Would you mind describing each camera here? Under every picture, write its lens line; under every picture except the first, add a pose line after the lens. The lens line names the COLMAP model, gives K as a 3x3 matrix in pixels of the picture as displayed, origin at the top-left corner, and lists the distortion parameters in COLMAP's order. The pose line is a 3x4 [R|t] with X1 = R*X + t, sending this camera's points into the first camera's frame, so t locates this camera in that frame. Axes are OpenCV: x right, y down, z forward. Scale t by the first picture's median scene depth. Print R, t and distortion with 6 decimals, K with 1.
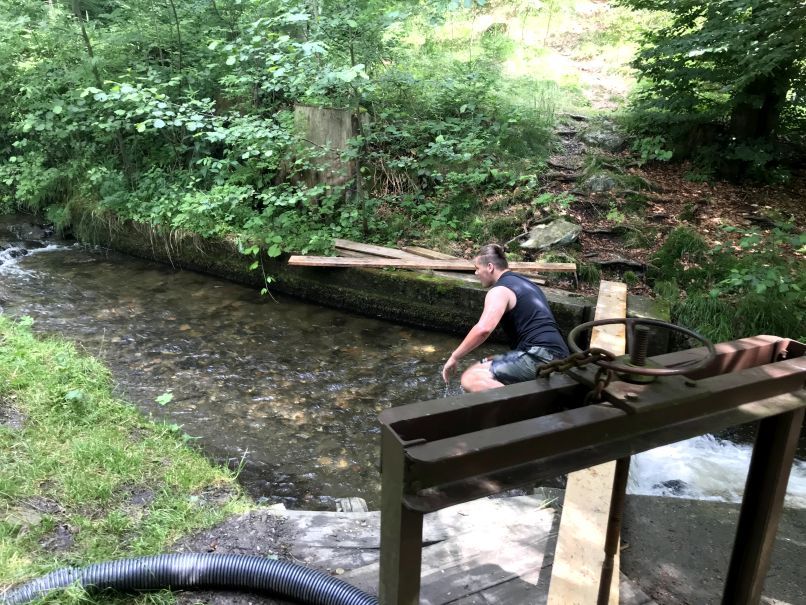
lens RADIAL K [[666.1, 0, 400.0], [0, 666.1, 303.6], [0, 0, 1]] dist [0.039532, -0.048409]
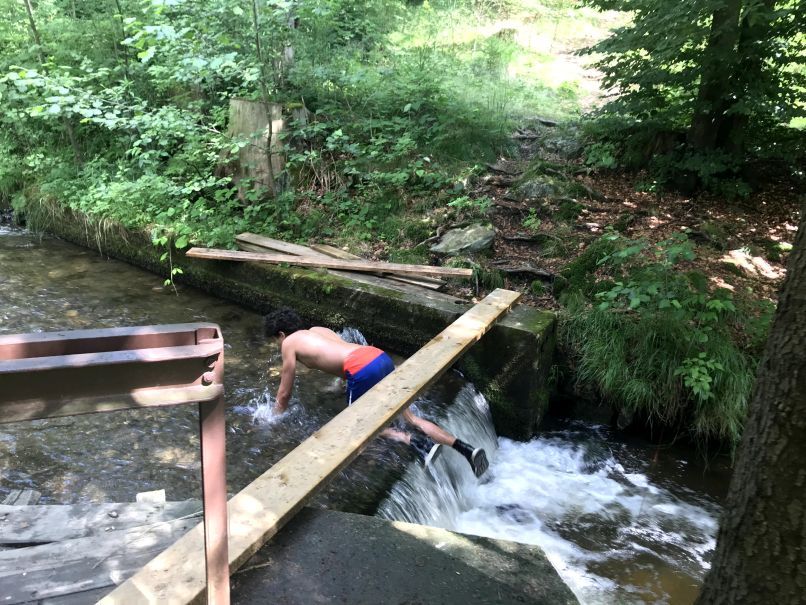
lens RADIAL K [[666.1, 0, 404.8], [0, 666.1, 302.7], [0, 0, 1]] dist [0.039532, -0.048409]
pose [[0.994192, 0.054206, -0.092973, 0.227005], [-0.055714, 0.998353, -0.013700, 0.005035], [0.092077, 0.018801, 0.995574, 0.044265]]
